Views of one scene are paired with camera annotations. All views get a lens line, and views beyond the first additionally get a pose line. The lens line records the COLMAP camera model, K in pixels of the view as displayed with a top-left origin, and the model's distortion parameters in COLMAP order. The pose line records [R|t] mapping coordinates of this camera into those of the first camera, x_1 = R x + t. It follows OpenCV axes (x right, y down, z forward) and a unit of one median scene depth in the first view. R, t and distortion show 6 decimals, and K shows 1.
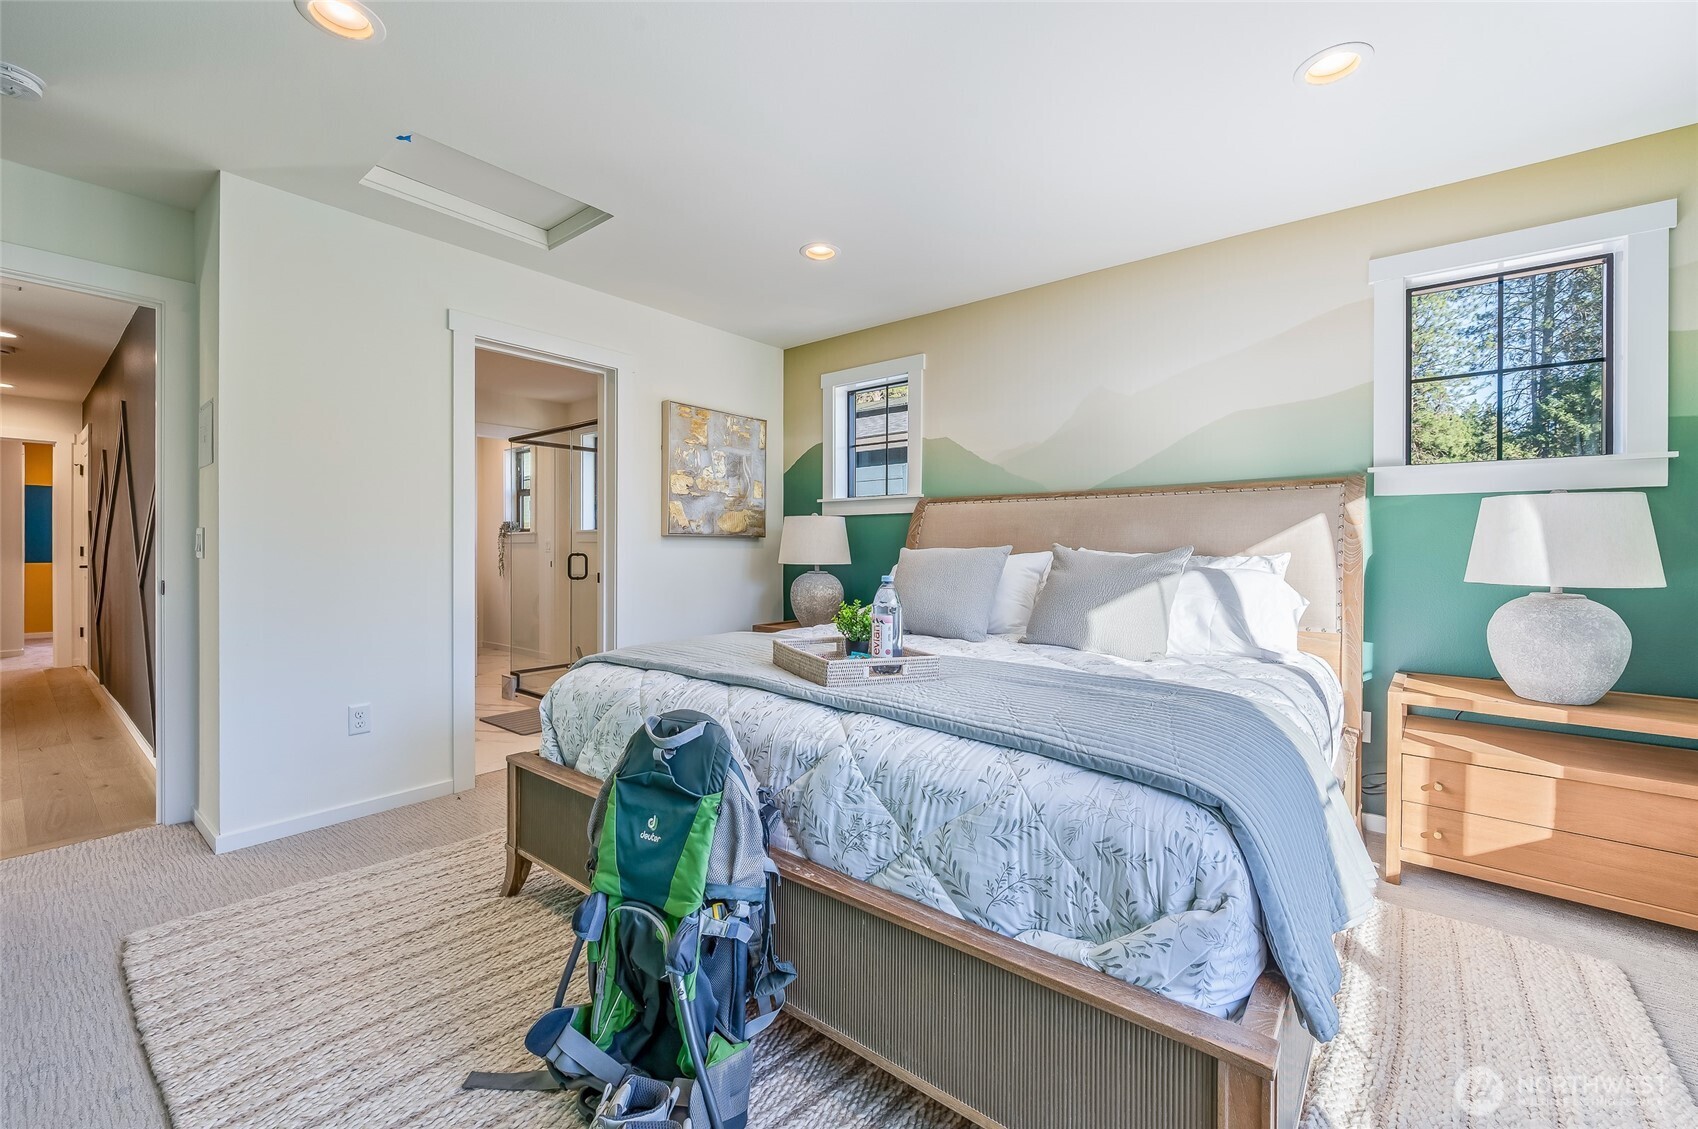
lens RADIAL K [[697.1, 0, 849.0], [0, 697.1, 564.5], [0, 0, 1]] dist [-0.010389, -0.000127]
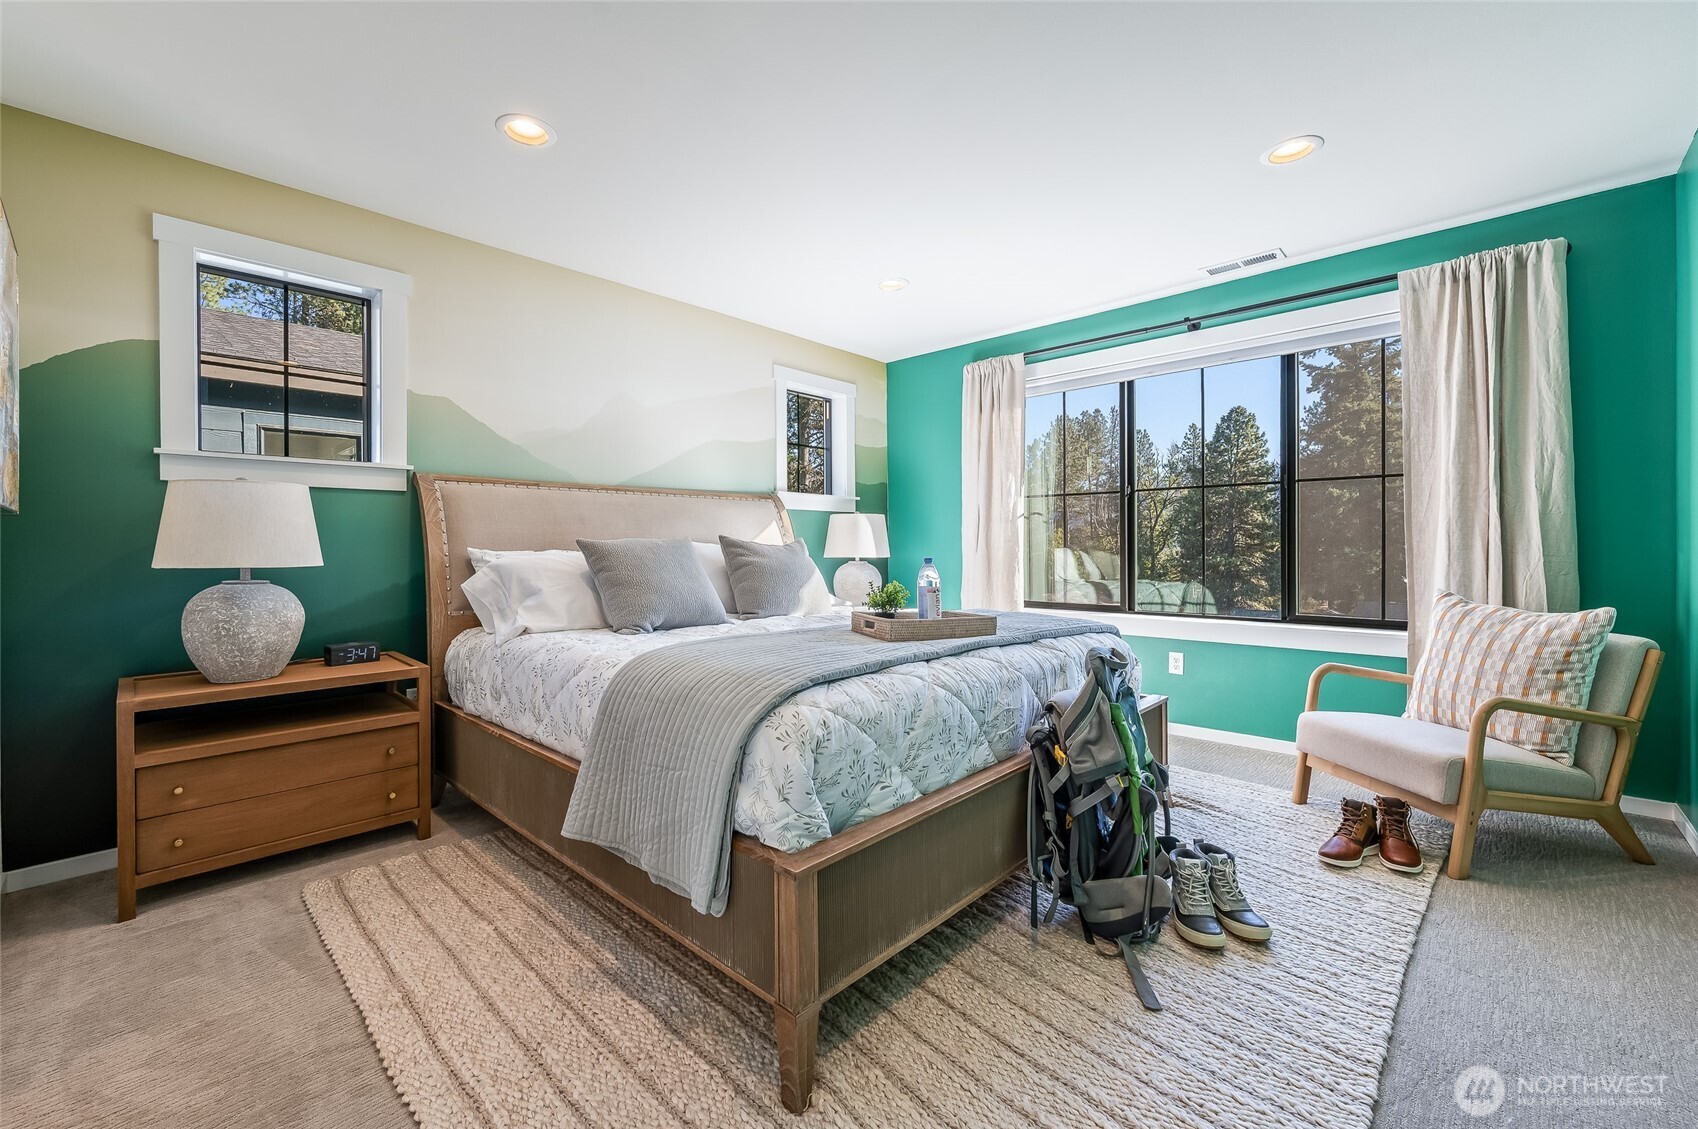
lens RADIAL K [[686.6, 0, 847.0], [0, 686.6, 542.9], [0, 0, 1]] dist [-0.000754, -0.000179]
pose [[0.063434, -0.005477, 0.997971, -0.646043], [0.019506, 0.999801, 0.004247, -0.014696], [-0.997795, 0.019197, 0.063528, 0.535921]]
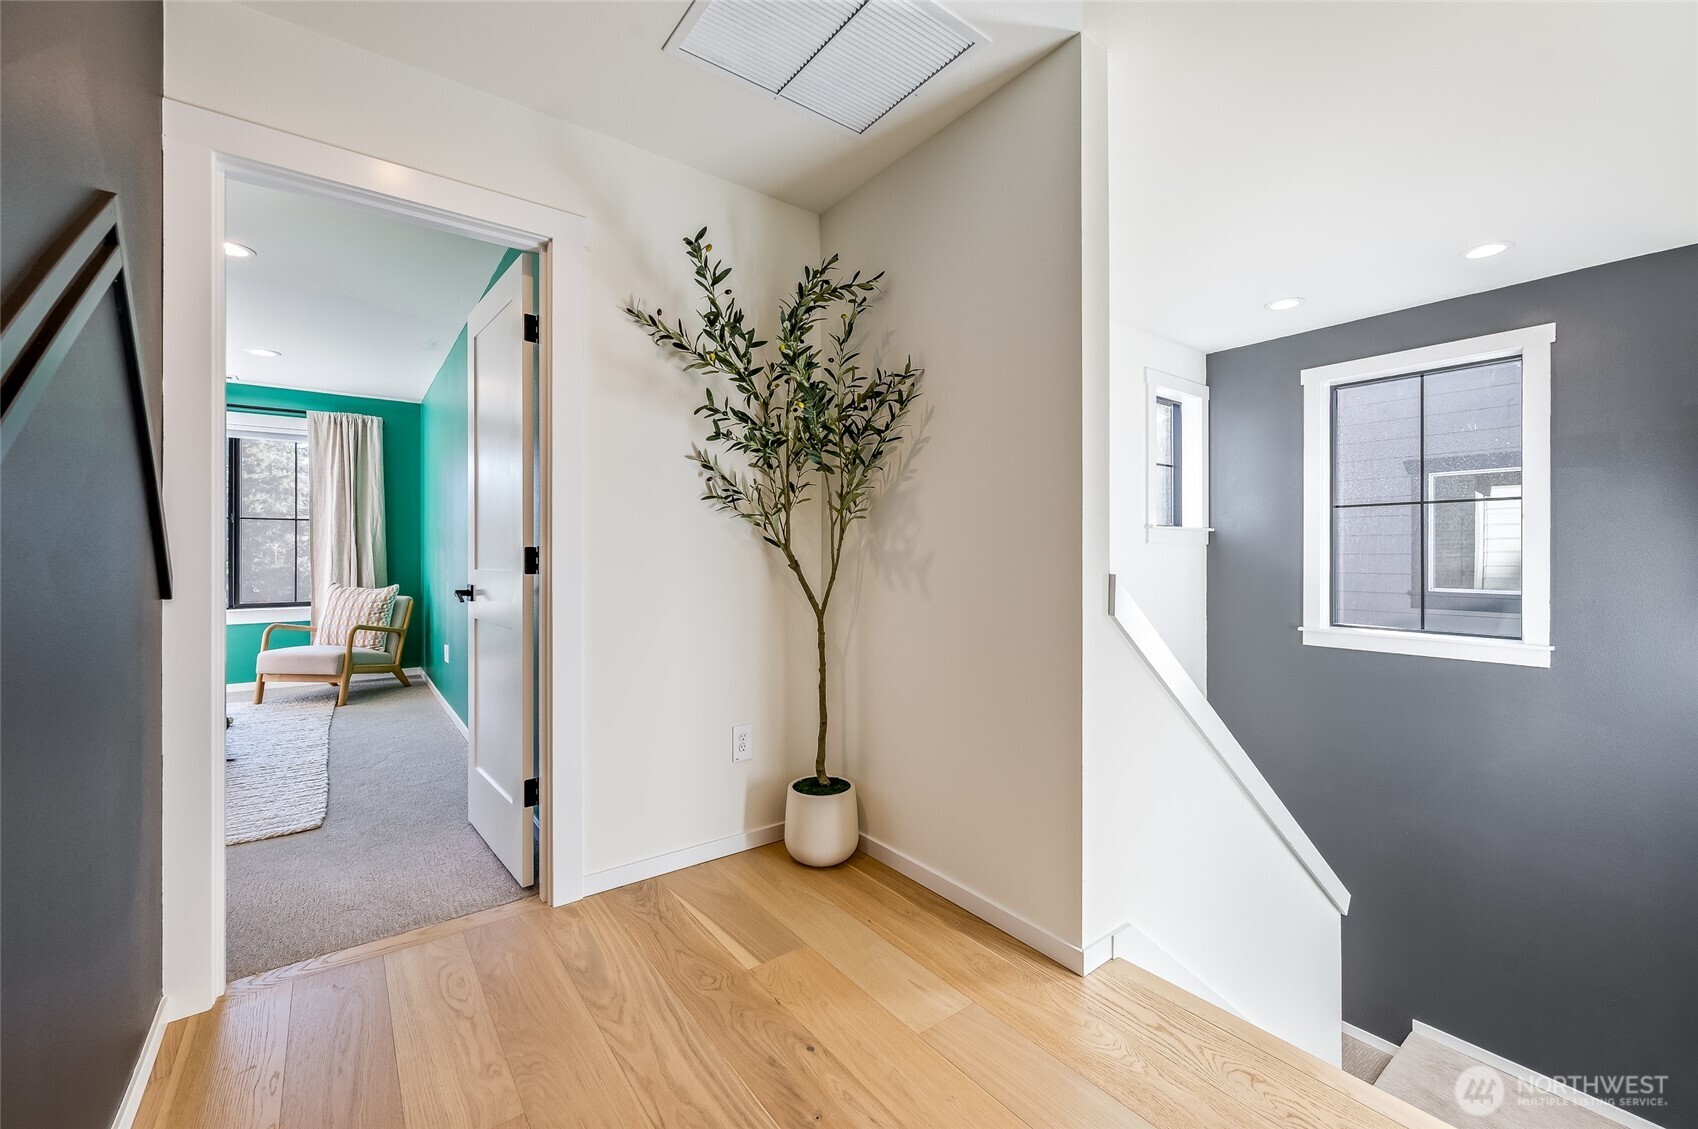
lens RADIAL K [[697.1, 0, 849.0], [0, 697.1, 564.5], [0, 0, 1]] dist [-0.010389, -0.000127]
pose [[-0.972688, -0.002837, 0.232100, -0.950993], [0.001077, 0.999859, 0.016735, -0.011521], [-0.232115, 0.016528, -0.972548, 0.816059]]
